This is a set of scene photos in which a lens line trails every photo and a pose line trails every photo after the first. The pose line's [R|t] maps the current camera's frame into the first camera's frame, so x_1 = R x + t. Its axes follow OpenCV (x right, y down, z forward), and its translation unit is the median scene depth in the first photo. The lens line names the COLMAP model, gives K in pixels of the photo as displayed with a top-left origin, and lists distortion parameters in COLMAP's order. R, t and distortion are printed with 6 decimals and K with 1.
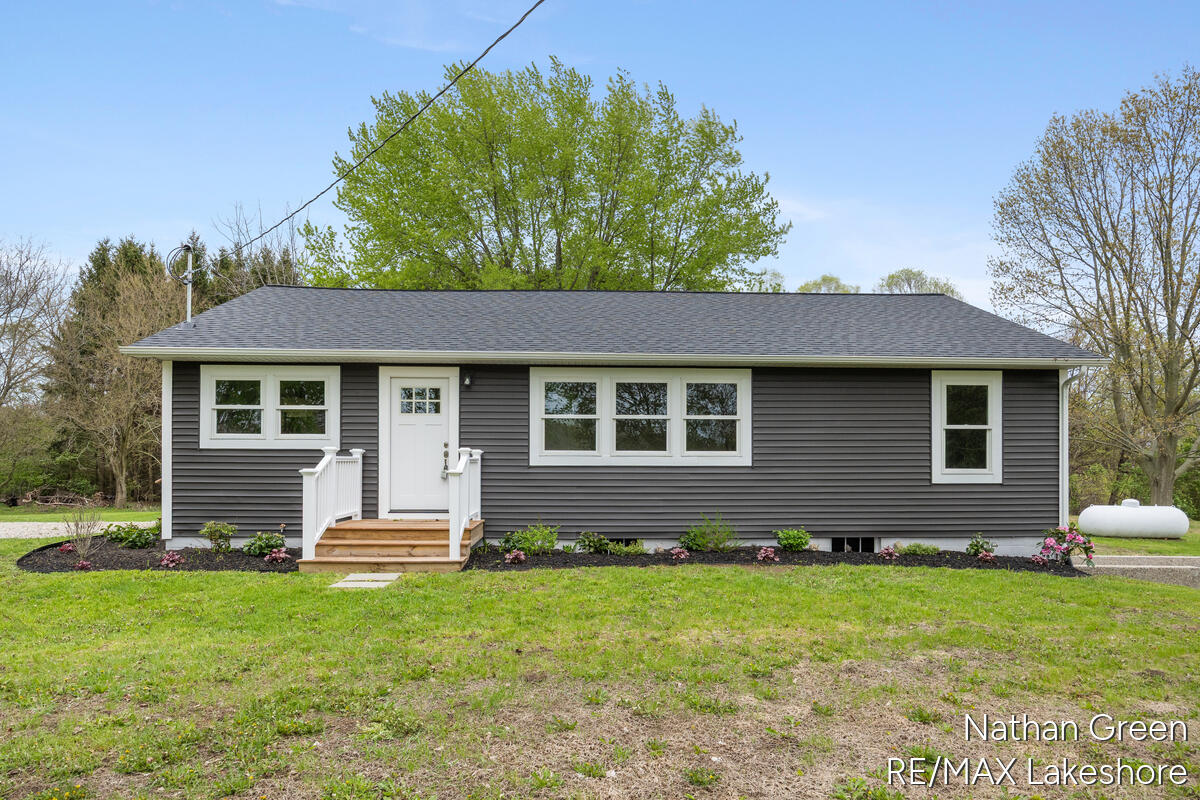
lens RADIAL K [[749.5, 0, 600.0], [0, 749.5, 400.0], [0, 0, 1]] dist [-0.008043, -0.001474]
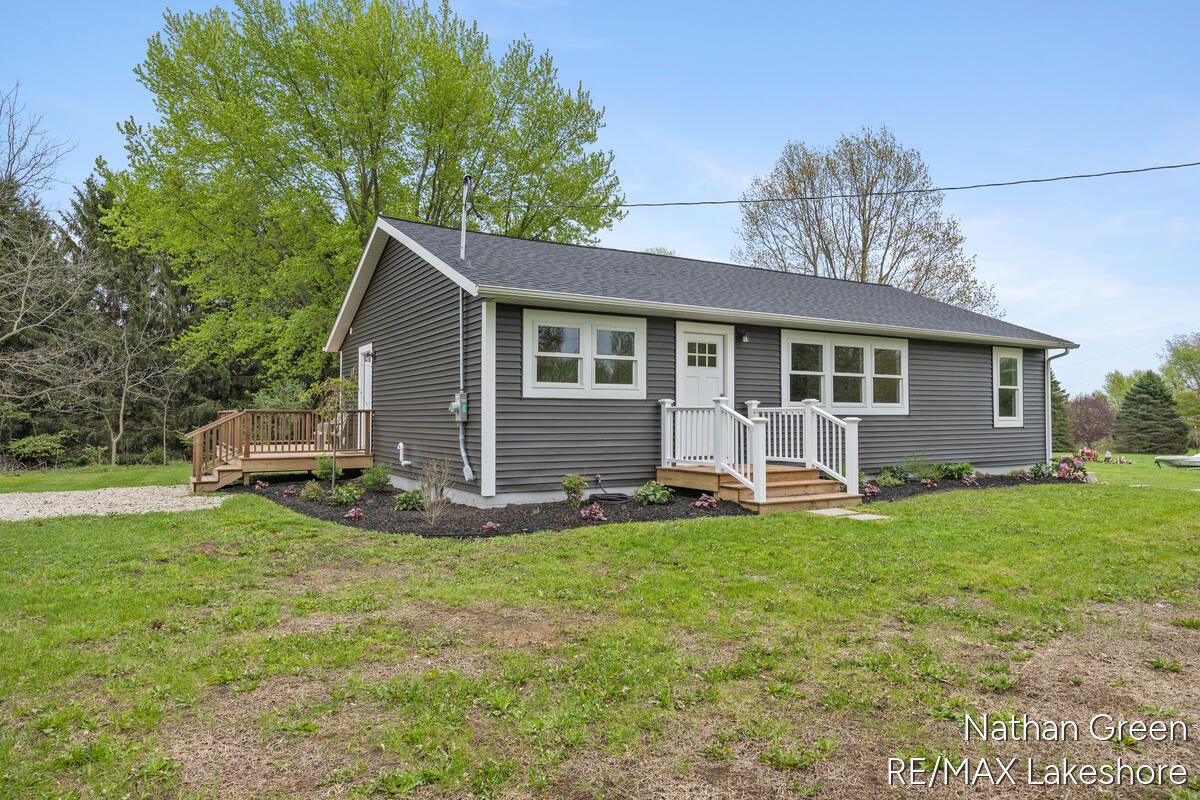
lens RADIAL K [[612.1, 0, 571.7], [0, 612.1, 398.8], [0, 0, 1]] dist [0.002295, 0.000136]
pose [[0.920803, 0.012049, 0.389841, -0.746473], [-0.055772, 0.993319, 0.101033, -0.014796], [-0.386019, -0.114773, 0.915323, 0.253920]]
